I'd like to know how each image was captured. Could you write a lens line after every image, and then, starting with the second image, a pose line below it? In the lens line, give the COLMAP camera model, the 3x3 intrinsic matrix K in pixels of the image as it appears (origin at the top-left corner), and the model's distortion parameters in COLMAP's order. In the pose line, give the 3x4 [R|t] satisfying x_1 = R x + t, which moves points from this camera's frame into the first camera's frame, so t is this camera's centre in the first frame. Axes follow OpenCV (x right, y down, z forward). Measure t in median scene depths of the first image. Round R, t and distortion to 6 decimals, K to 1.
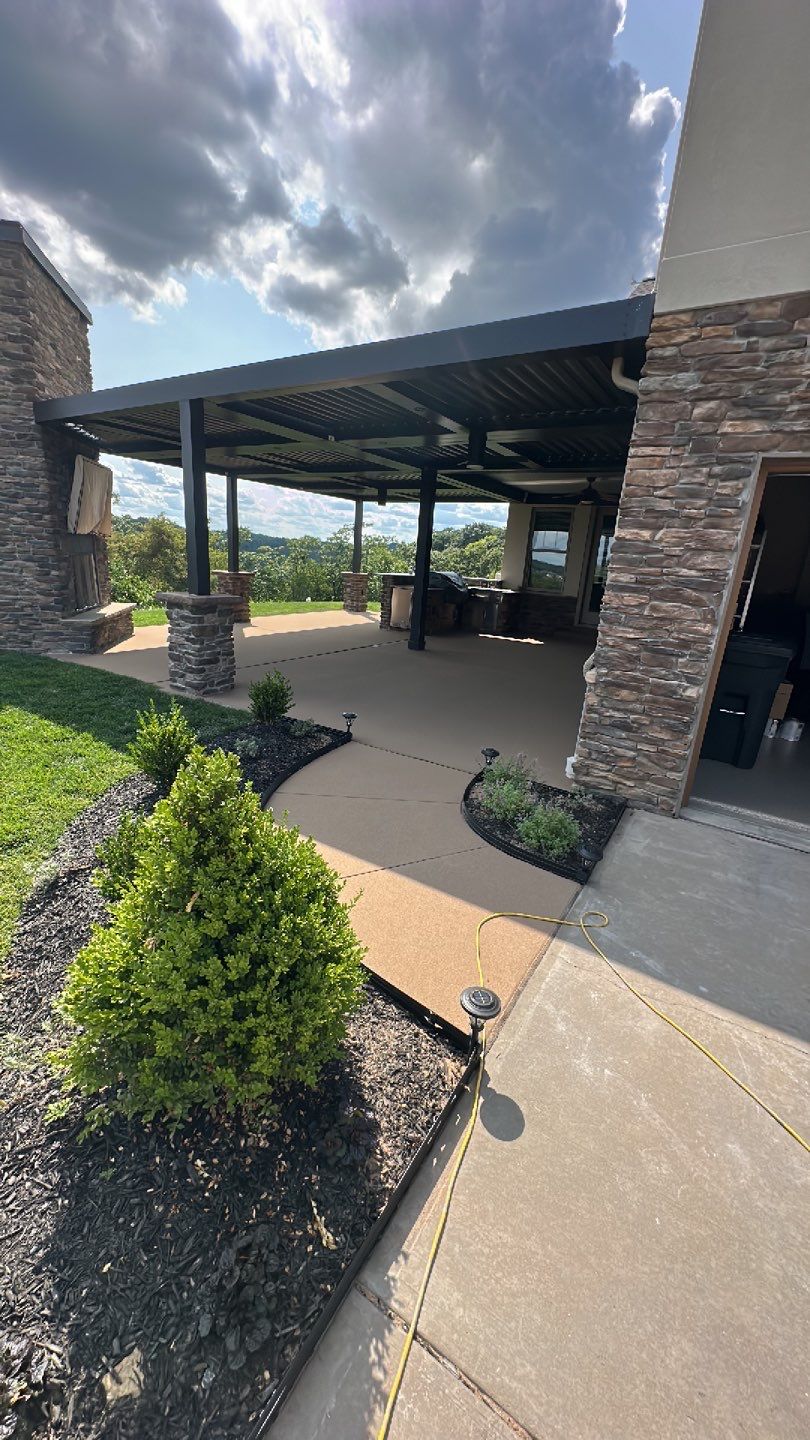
lens RADIAL K [[550.9, 0, 401.4], [0, 550.9, 723.2], [0, 0, 1]] dist [-0.002103, -0.000026]
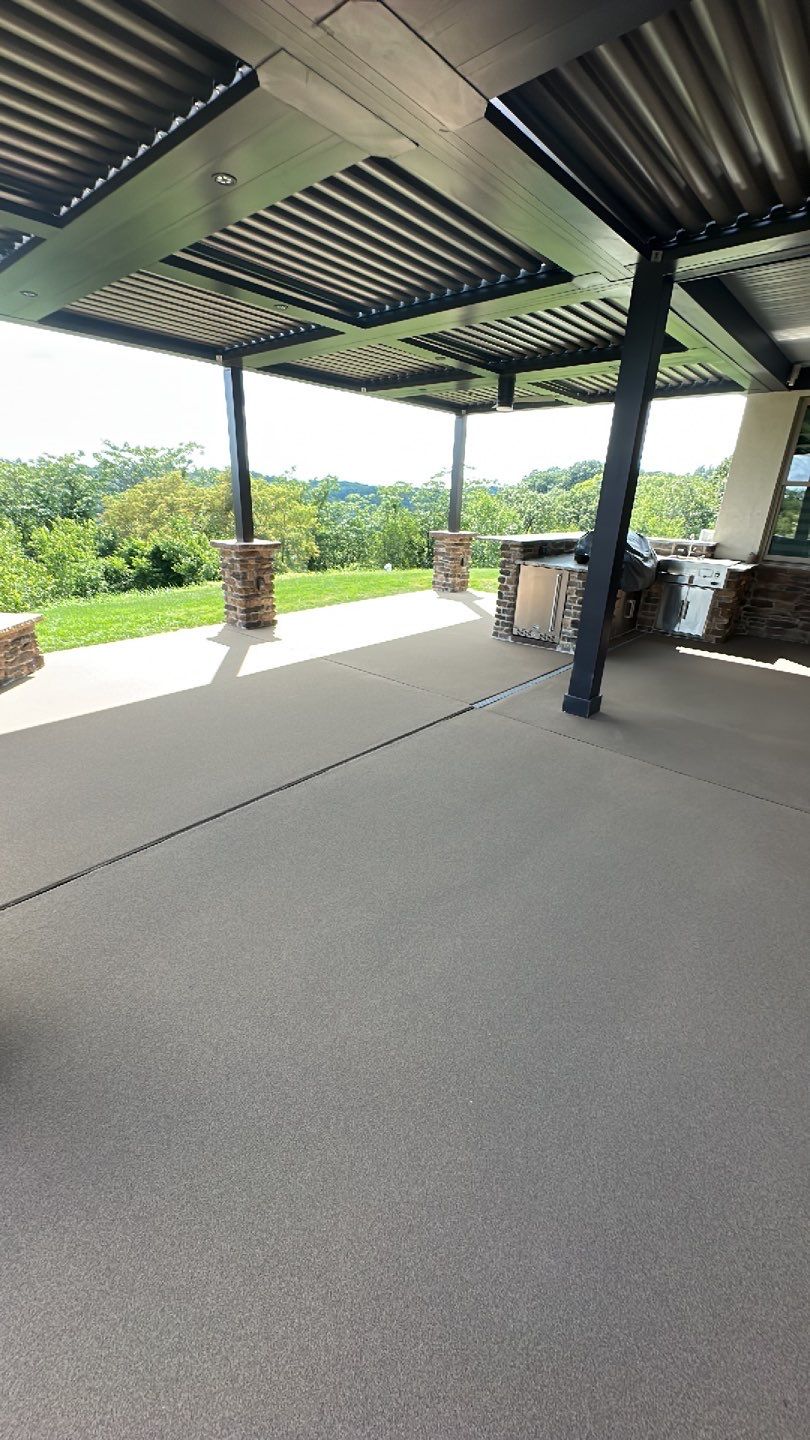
lens RADIAL K [[550.9, 0, 403.9], [0, 550.9, 718.3], [0, 0, 1]] dist [-0.002103, -0.000026]
pose [[0.986561, 0.028907, -0.160813, -0.012190], [-0.015952, 0.996564, 0.081277, -0.044487], [0.162610, -0.077619, 0.983633, 0.140376]]
